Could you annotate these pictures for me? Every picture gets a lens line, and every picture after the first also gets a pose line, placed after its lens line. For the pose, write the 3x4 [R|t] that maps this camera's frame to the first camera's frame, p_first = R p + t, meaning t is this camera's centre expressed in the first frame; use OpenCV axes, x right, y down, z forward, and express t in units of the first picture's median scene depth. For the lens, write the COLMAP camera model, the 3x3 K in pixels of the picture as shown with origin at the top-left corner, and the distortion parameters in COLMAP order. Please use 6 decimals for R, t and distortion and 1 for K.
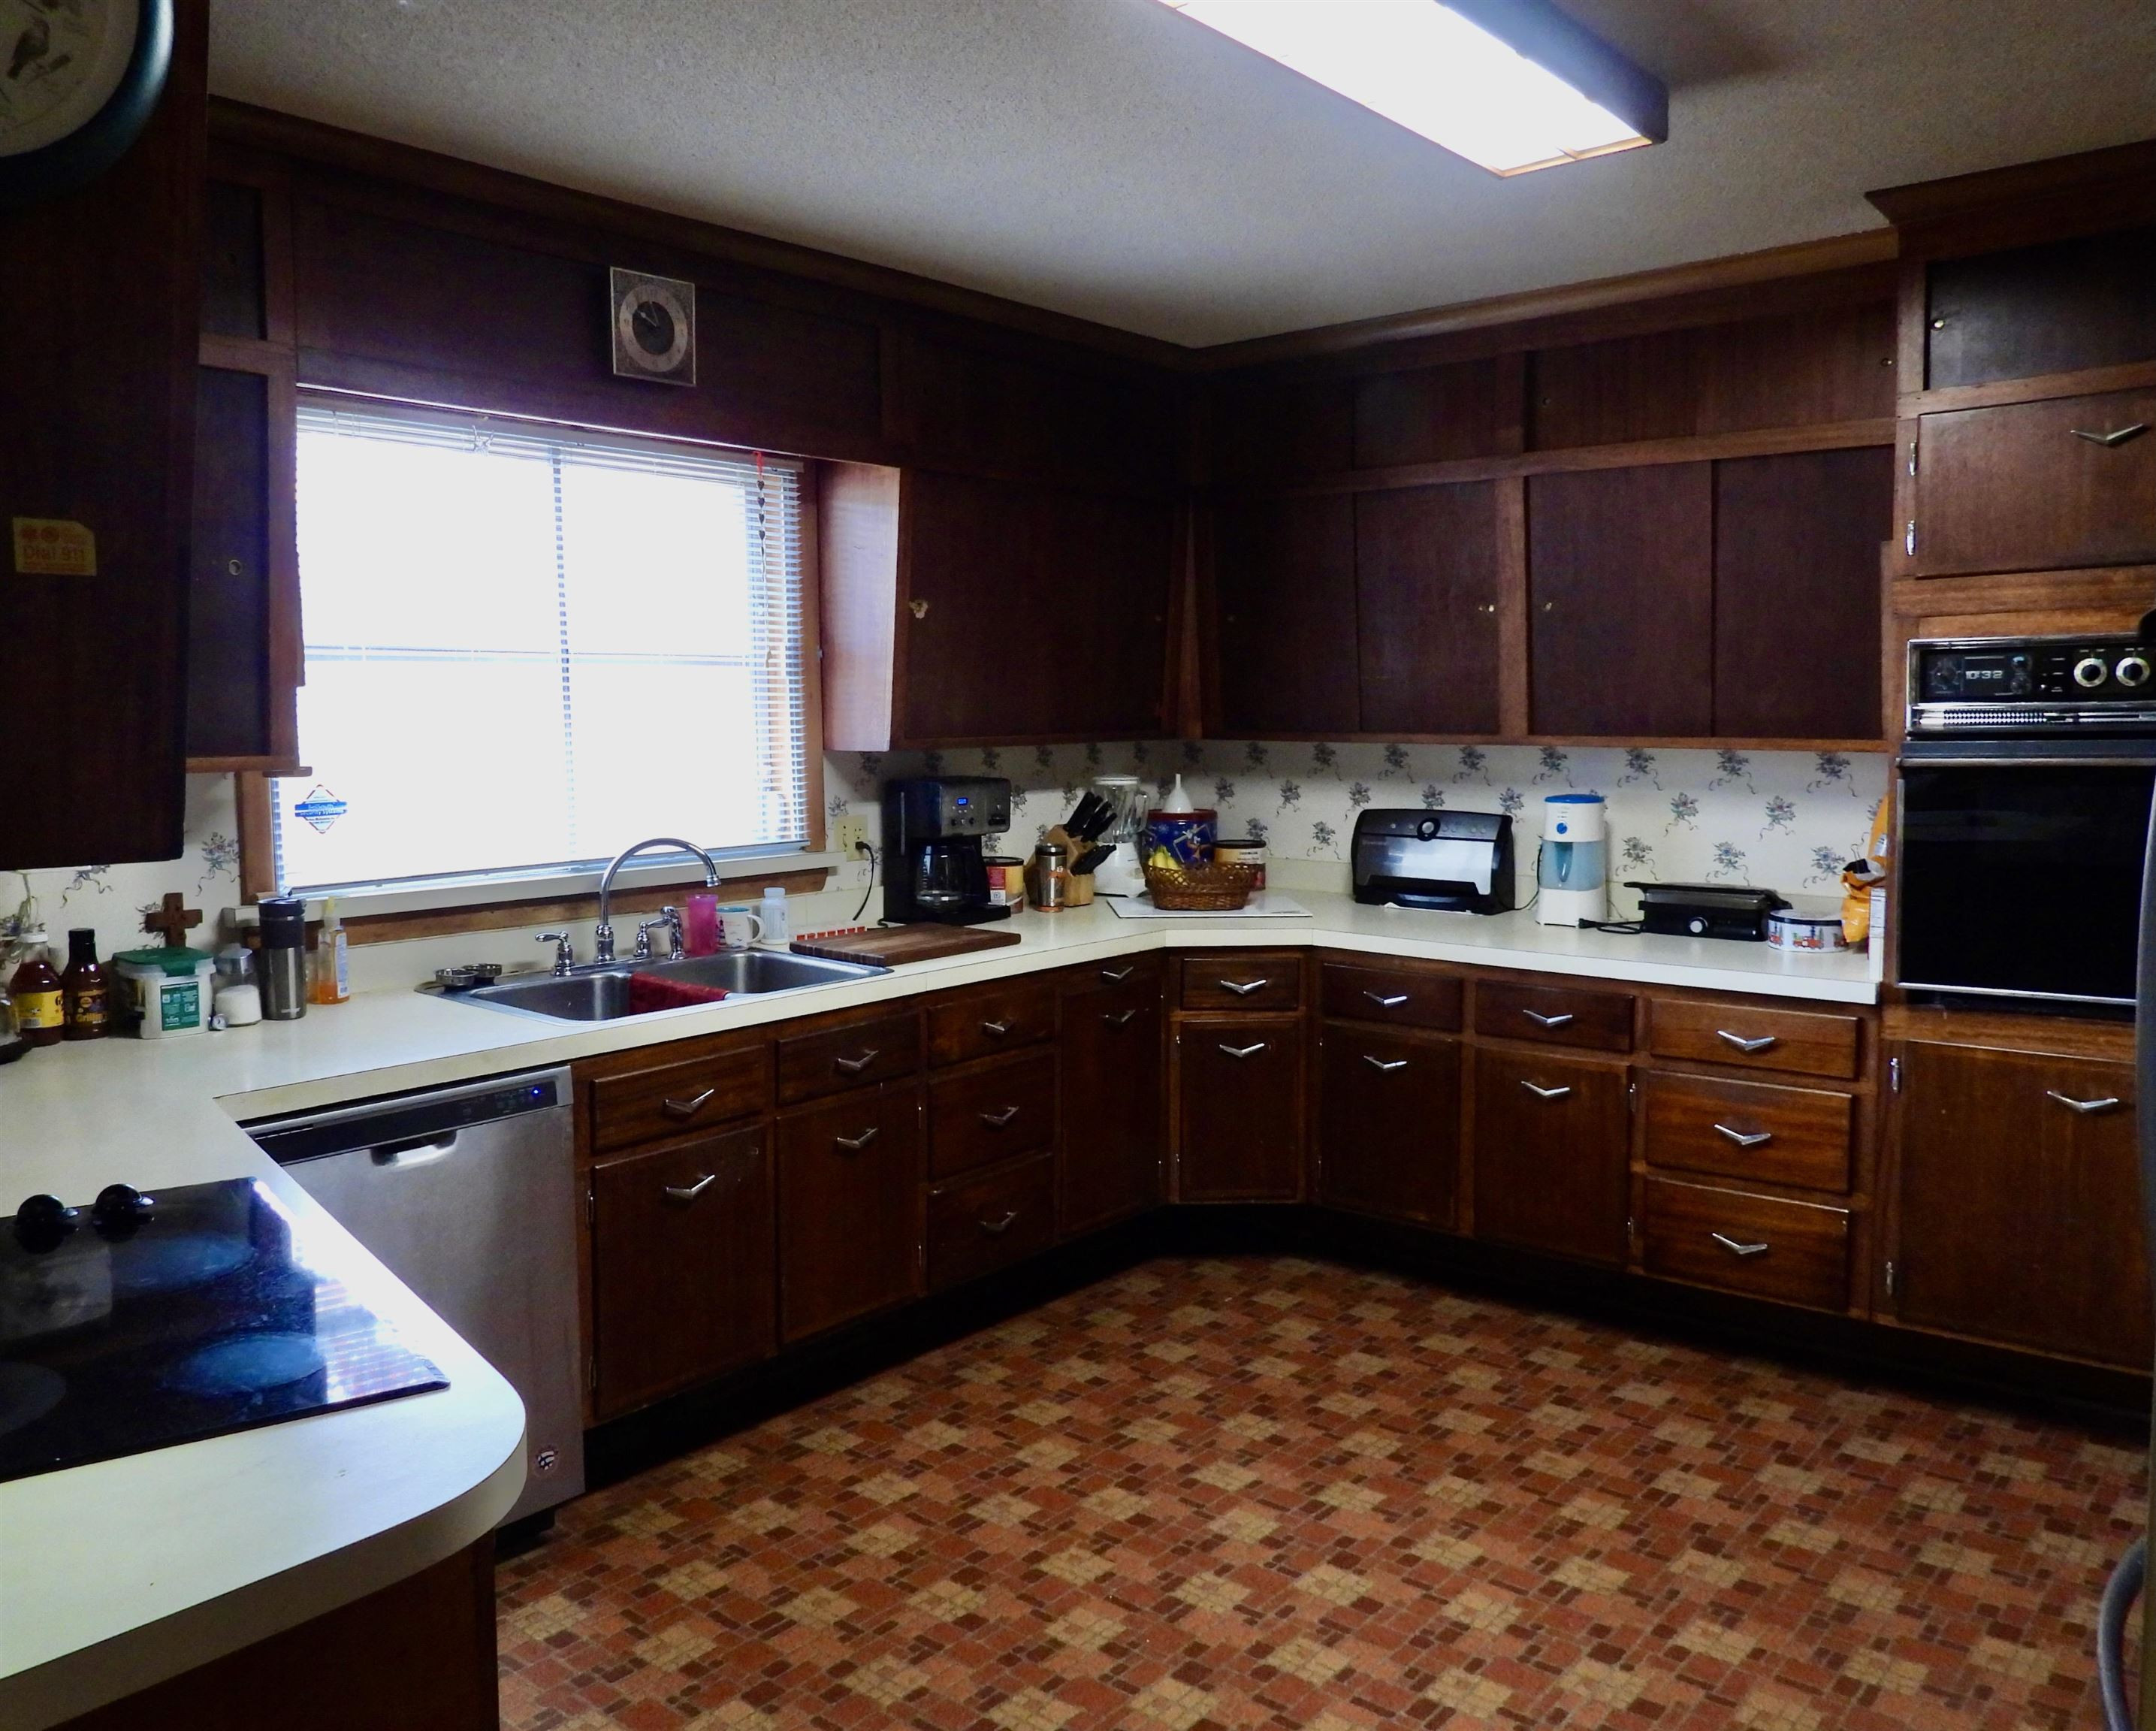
lens RADIAL K [[1774.3, 0, 1078.0], [0, 1774.3, 865.5], [0, 0, 1]] dist [0.087337, -0.116267]
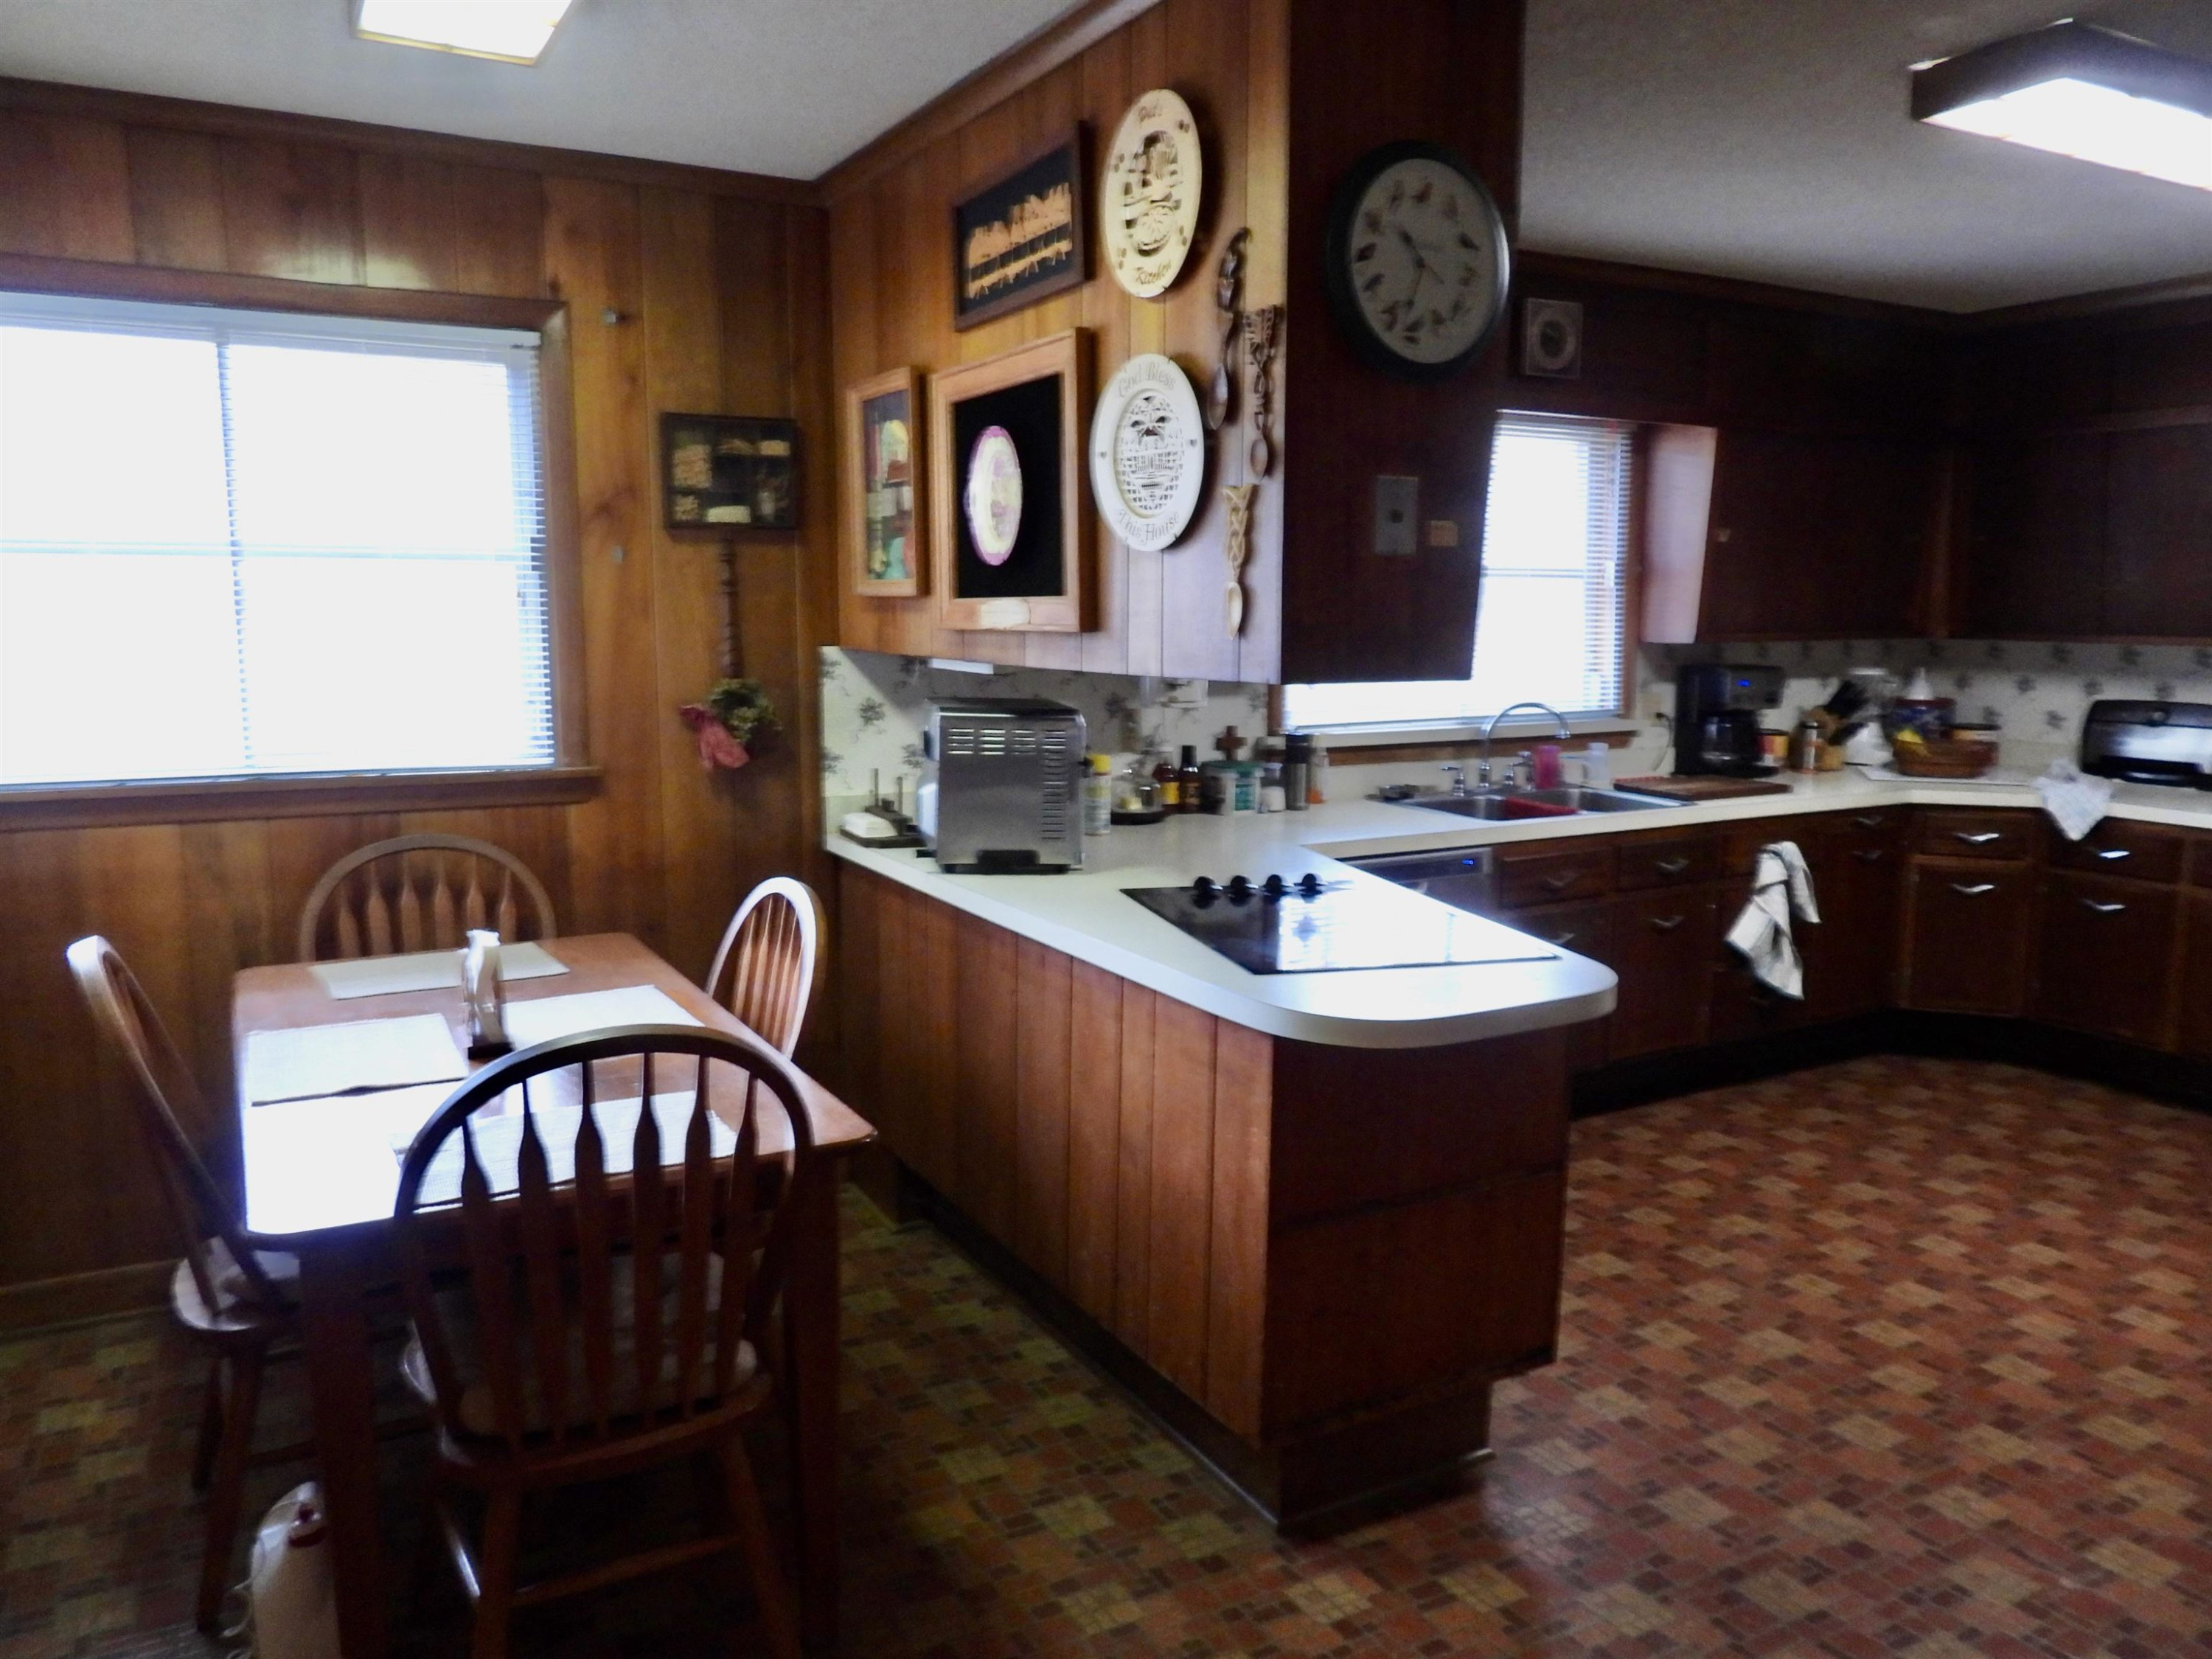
lens RADIAL K [[1706.0, 0, 1110.8], [0, 1706.0, 838.2], [0, 0, 1]] dist [0.005981, 0.011051]
pose [[0.938870, 0.056284, -0.339639, -0.070164], [-0.040586, 0.997761, 0.053151, 0.029272], [0.341870, -0.036118, 0.939053, -0.332658]]
